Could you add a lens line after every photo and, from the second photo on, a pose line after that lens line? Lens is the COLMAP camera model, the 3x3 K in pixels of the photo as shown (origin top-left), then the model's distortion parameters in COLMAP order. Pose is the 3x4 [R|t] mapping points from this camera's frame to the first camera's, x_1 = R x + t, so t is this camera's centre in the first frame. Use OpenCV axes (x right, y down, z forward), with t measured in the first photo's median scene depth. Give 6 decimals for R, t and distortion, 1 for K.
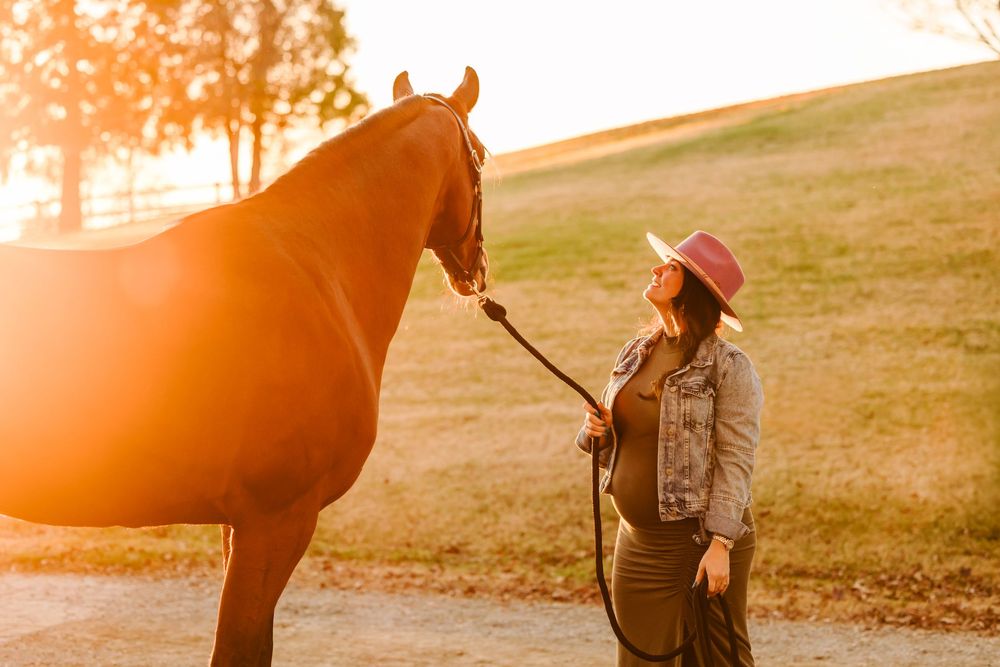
lens RADIAL K [[2554.2, 0, 500.0], [0, 2554.2, 333.5], [0, 0, 1]] dist [0.023525, -0.392645]
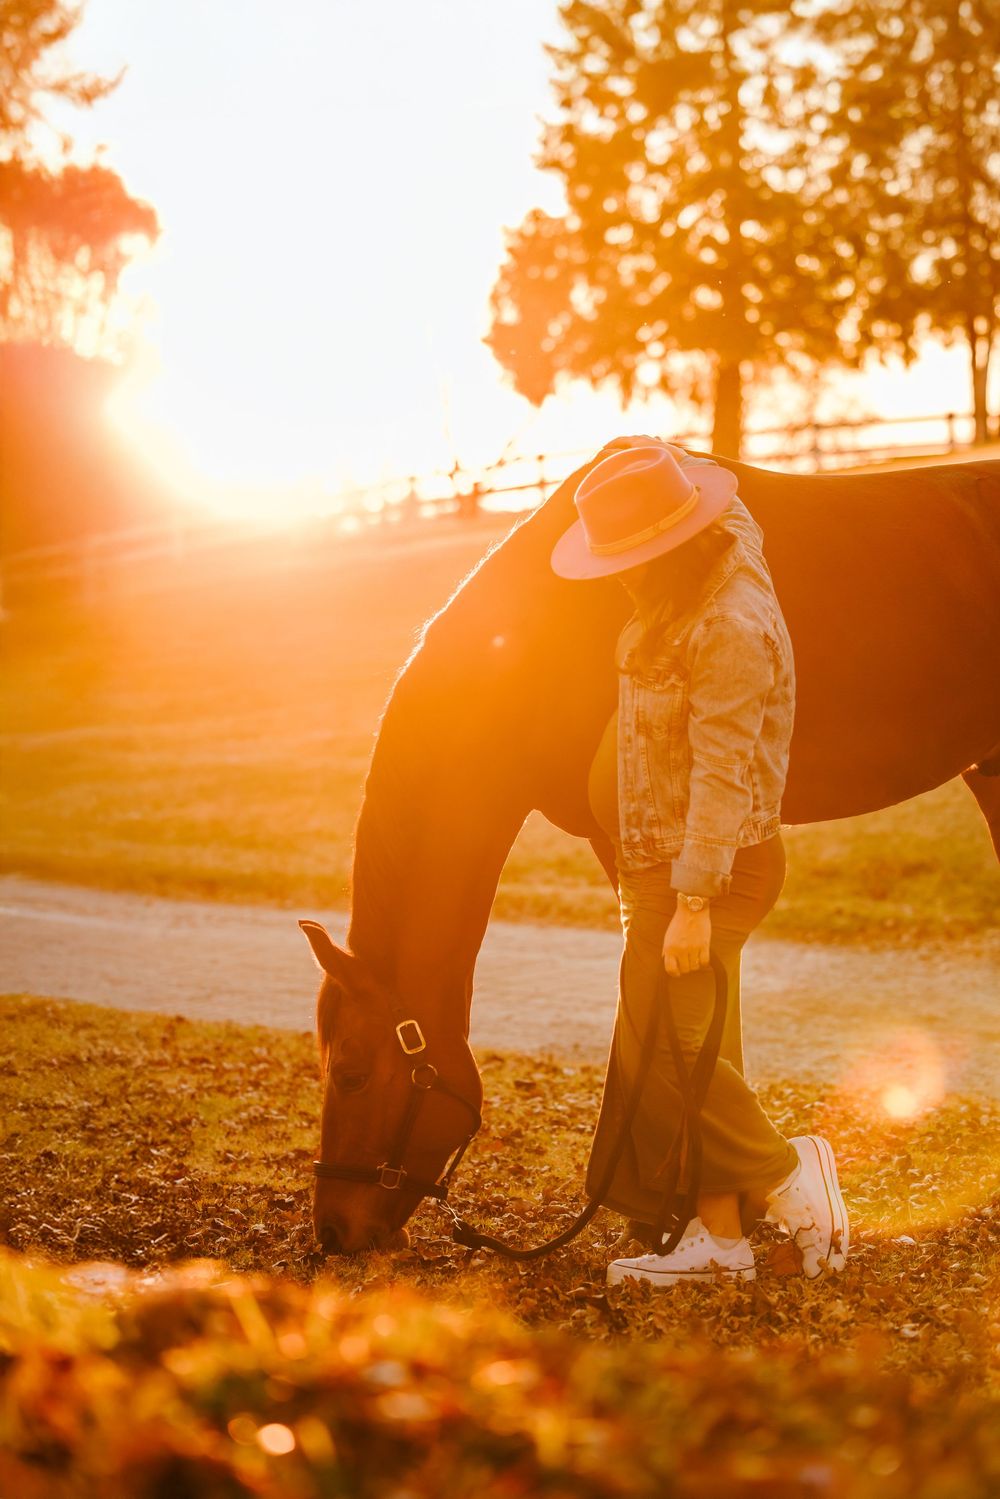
lens RADIAL K [[4460.4, 0, 500.0], [0, 4460.4, 749.5], [0, 0, 1]] dist [-0.002764, -1.527041]
pose [[0.978790, 0.036575, -0.201576, 0.007892], [-0.033160, 0.999244, 0.020292, 0.006612], [0.202166, -0.013177, 0.979263, -0.125755]]
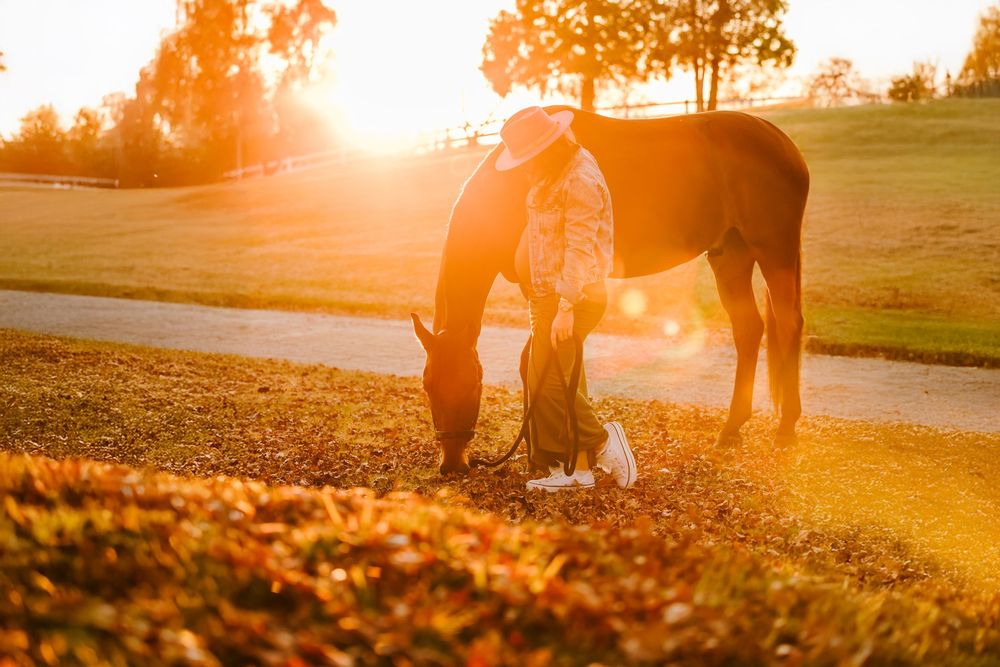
lens RADIAL K [[1955.7, 0, 498.2], [0, 1955.7, 193.6], [0, 0, 1]] dist [-0.041964, -0.069165]
pose [[0.979584, 0.032071, -0.198462, 0.006536], [-0.034767, 0.999344, -0.010115, 0.008487], [0.198008, 0.016808, 0.980056, -0.108646]]
